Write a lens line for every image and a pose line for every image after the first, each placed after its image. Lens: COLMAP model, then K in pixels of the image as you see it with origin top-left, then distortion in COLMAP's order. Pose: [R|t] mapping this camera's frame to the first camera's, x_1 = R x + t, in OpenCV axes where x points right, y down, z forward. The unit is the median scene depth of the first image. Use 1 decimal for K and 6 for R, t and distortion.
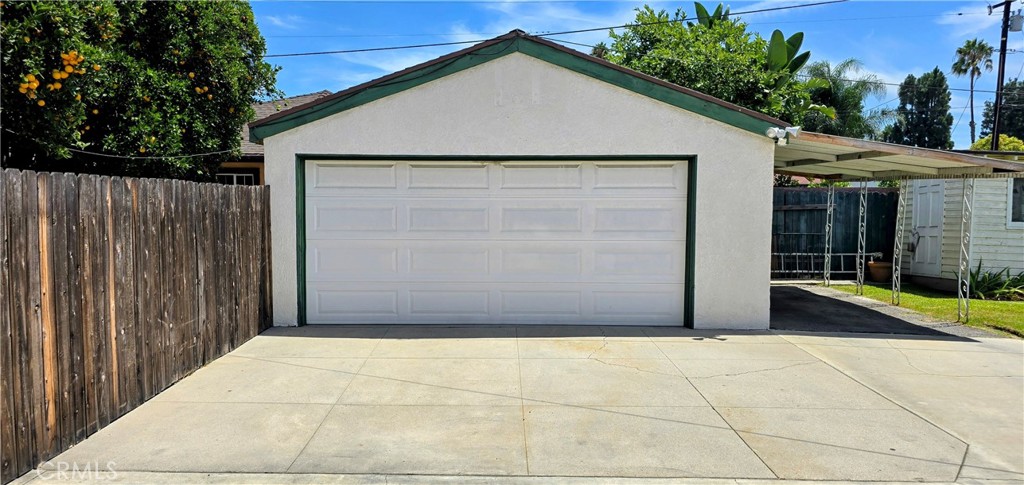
lens RADIAL K [[705.5, 0, 510.8], [0, 705.5, 252.2], [0, 0, 1]] dist [0.080287, -0.086864]
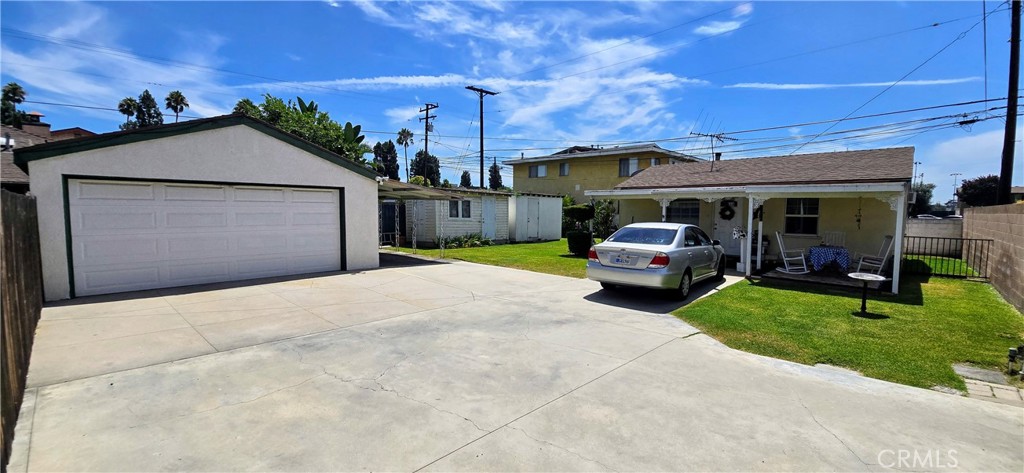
lens RADIAL K [[421.2, 0, 512.0], [0, 421.2, 236.5], [0, 0, 1]] dist [-0.002527, -0.000368]
pose [[0.670989, -0.044863, 0.740109, -0.306120], [0.042459, 0.998855, 0.022054, 0.001797], [-0.740251, 0.016626, 0.672125, -0.181885]]
